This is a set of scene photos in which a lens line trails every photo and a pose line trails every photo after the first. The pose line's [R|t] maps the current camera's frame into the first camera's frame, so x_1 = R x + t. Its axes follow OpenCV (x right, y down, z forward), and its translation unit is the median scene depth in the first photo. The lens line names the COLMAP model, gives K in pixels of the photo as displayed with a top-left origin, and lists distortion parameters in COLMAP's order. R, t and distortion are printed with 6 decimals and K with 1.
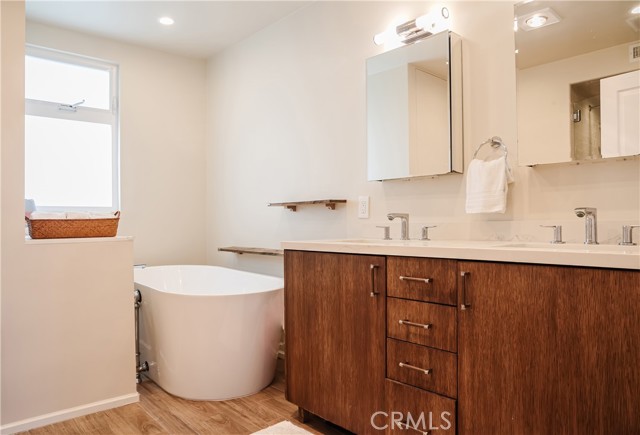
lens RADIAL K [[448.7, 0, 318.8], [0, 448.7, 218.7], [0, 0, 1]] dist [0.001312, 0.000090]
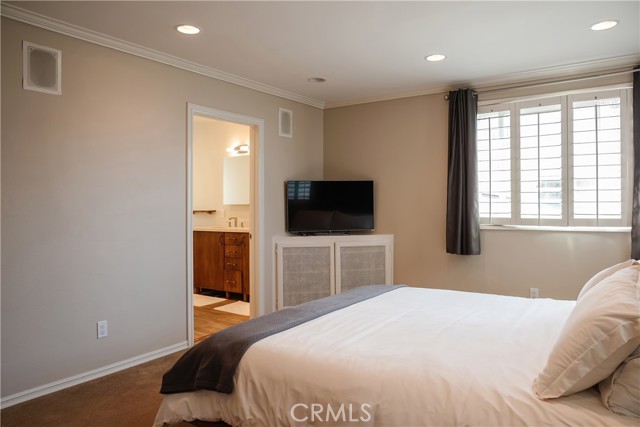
lens RADIAL K [[452.9, 0, 322.5], [0, 452.9, 211.1], [0, 0, 1]] dist [-0.002230, 0.000979]
pose [[0.970618, 0.003036, 0.240607, 0.045409], [-0.006981, 0.999855, 0.015545, -0.115939], [-0.240525, -0.016768, 0.970498, -2.180220]]
